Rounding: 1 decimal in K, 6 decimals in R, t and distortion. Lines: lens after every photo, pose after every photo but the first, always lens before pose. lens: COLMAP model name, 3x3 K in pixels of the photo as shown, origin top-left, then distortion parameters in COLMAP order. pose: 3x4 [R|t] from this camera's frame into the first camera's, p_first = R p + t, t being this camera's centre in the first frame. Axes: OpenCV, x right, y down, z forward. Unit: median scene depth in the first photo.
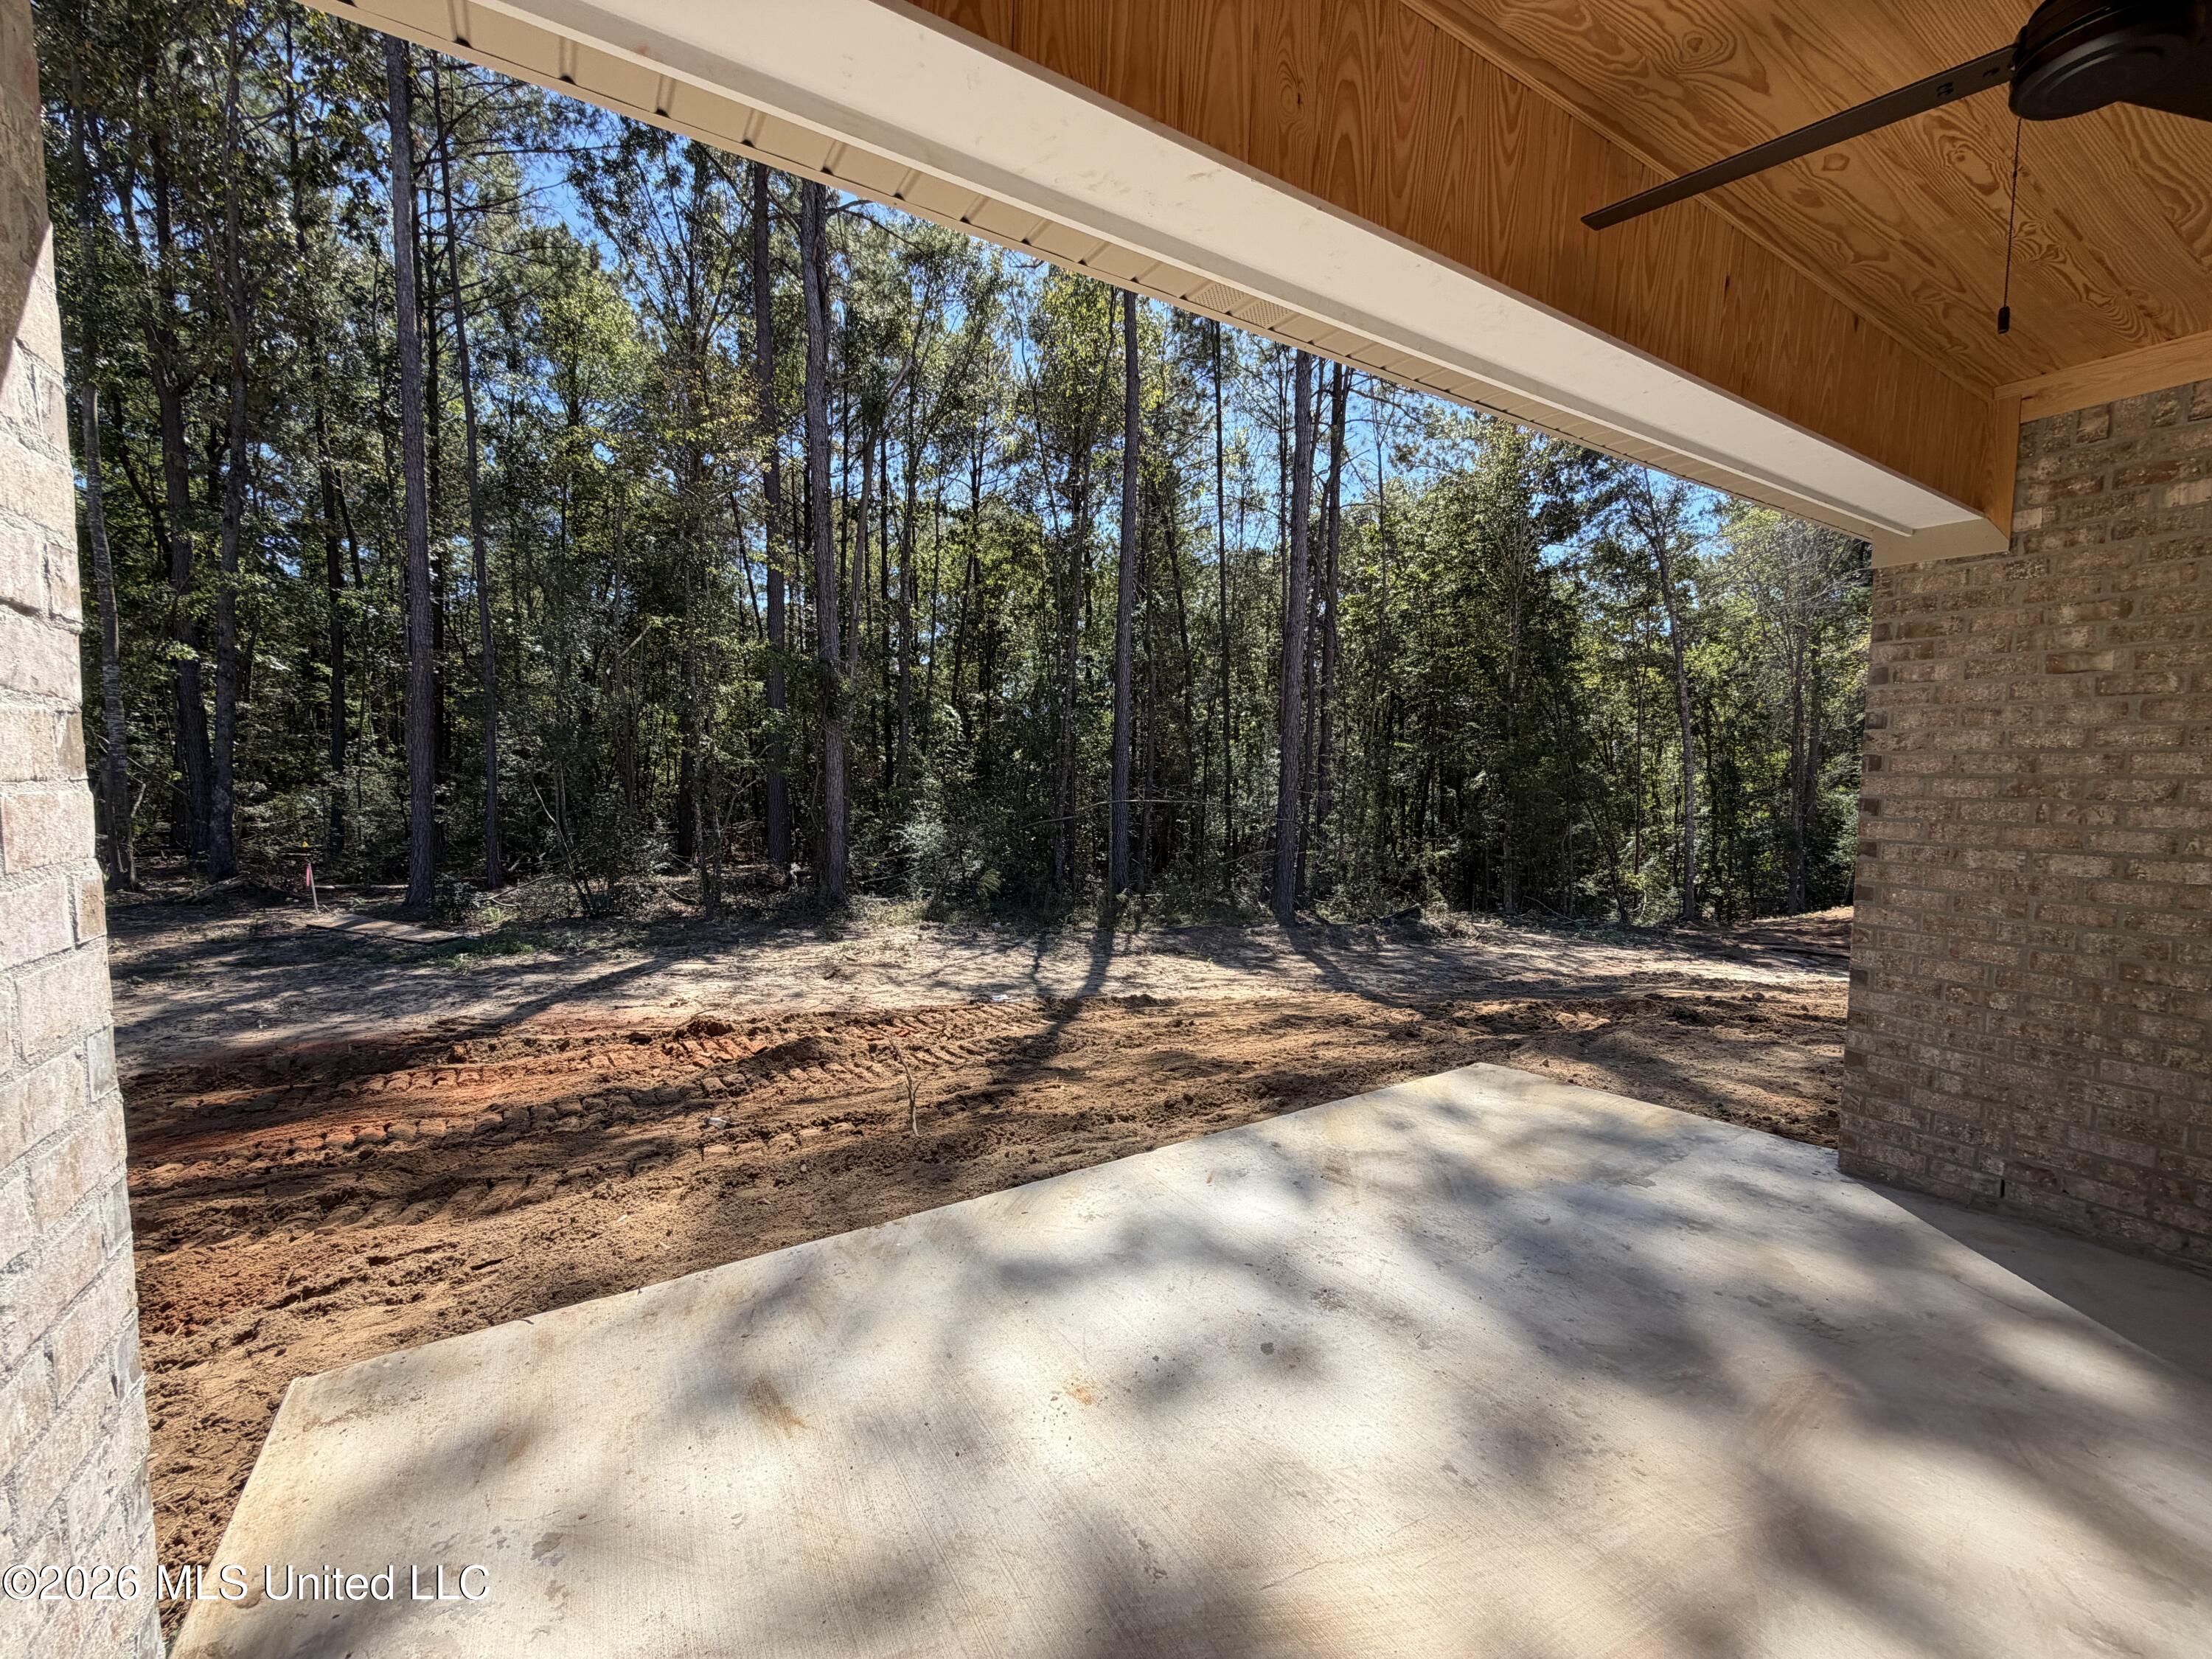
lens RADIAL K [[886.7, 0, 1094.7], [0, 886.7, 794.7], [0, 0, 1]] dist [-0.000731, 0.000793]
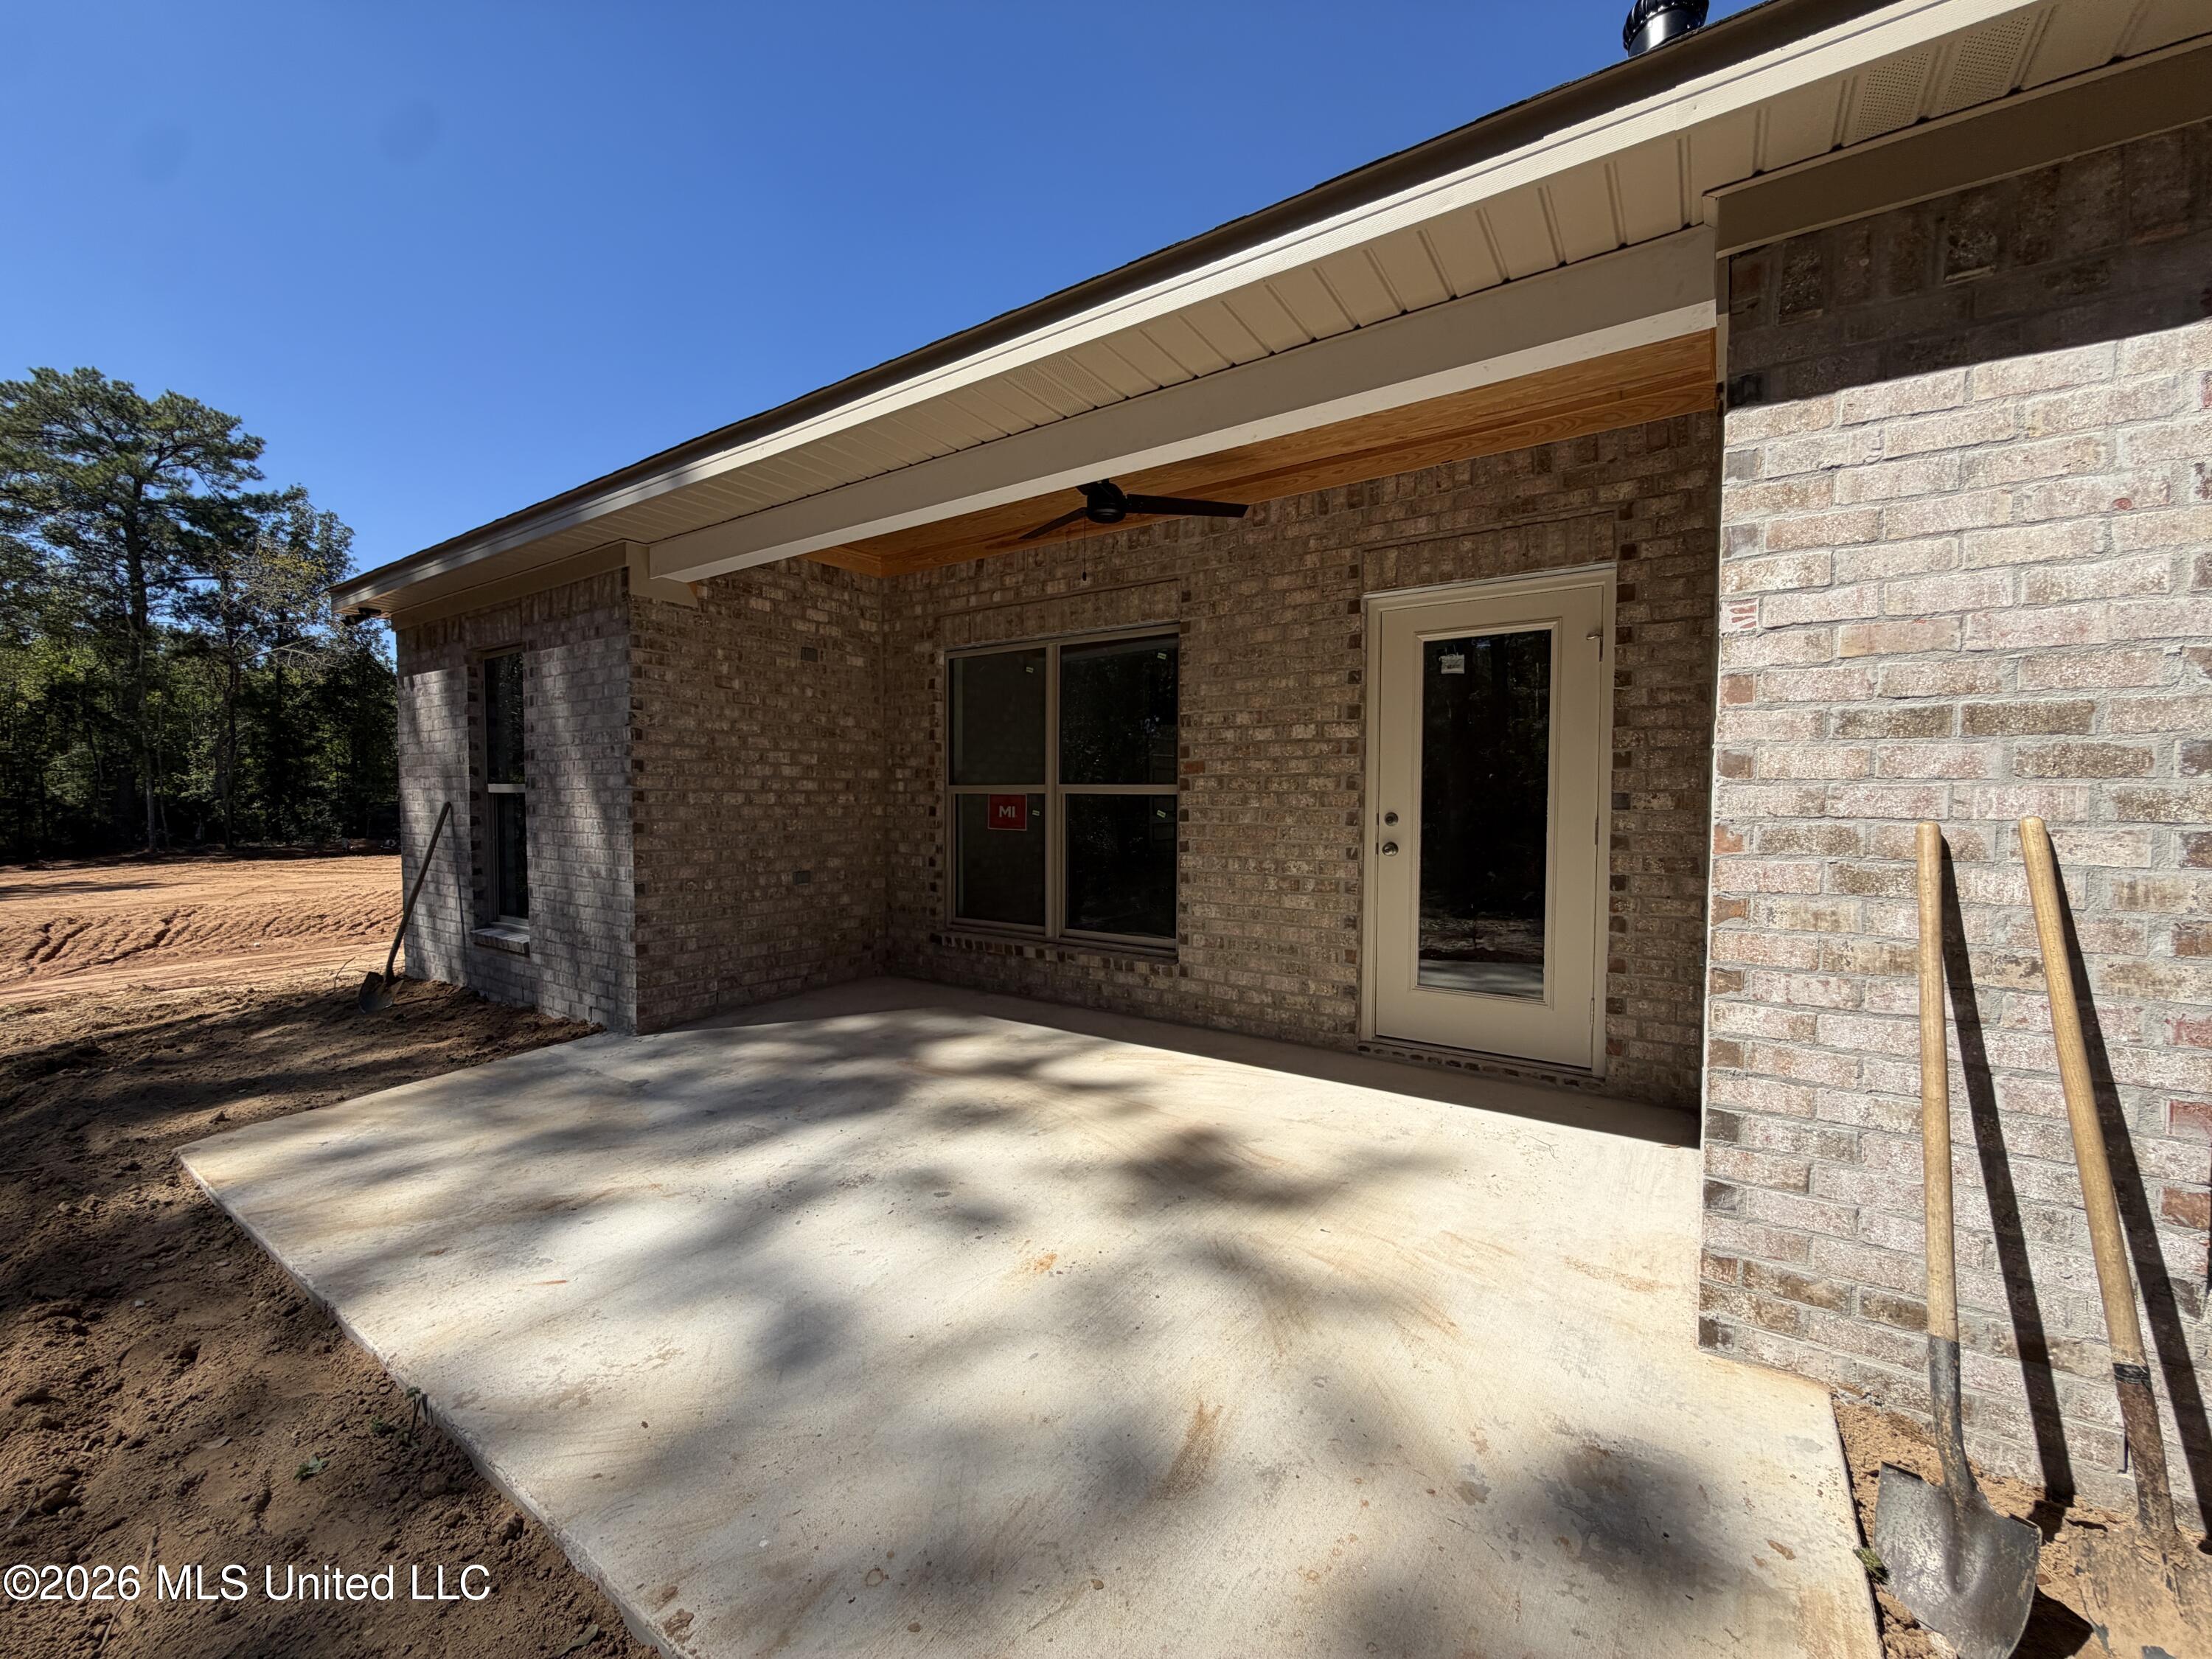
lens RADIAL K [[886.7, 0, 1101.8], [0, 886.7, 833.1], [0, 0, 1]] dist [-0.000731, 0.000793]
pose [[-0.373909, -0.024663, 0.927138, -0.790599], [0.034632, 0.998578, 0.040530, 0.101429], [-0.926819, 0.047263, -0.372523, 0.969136]]
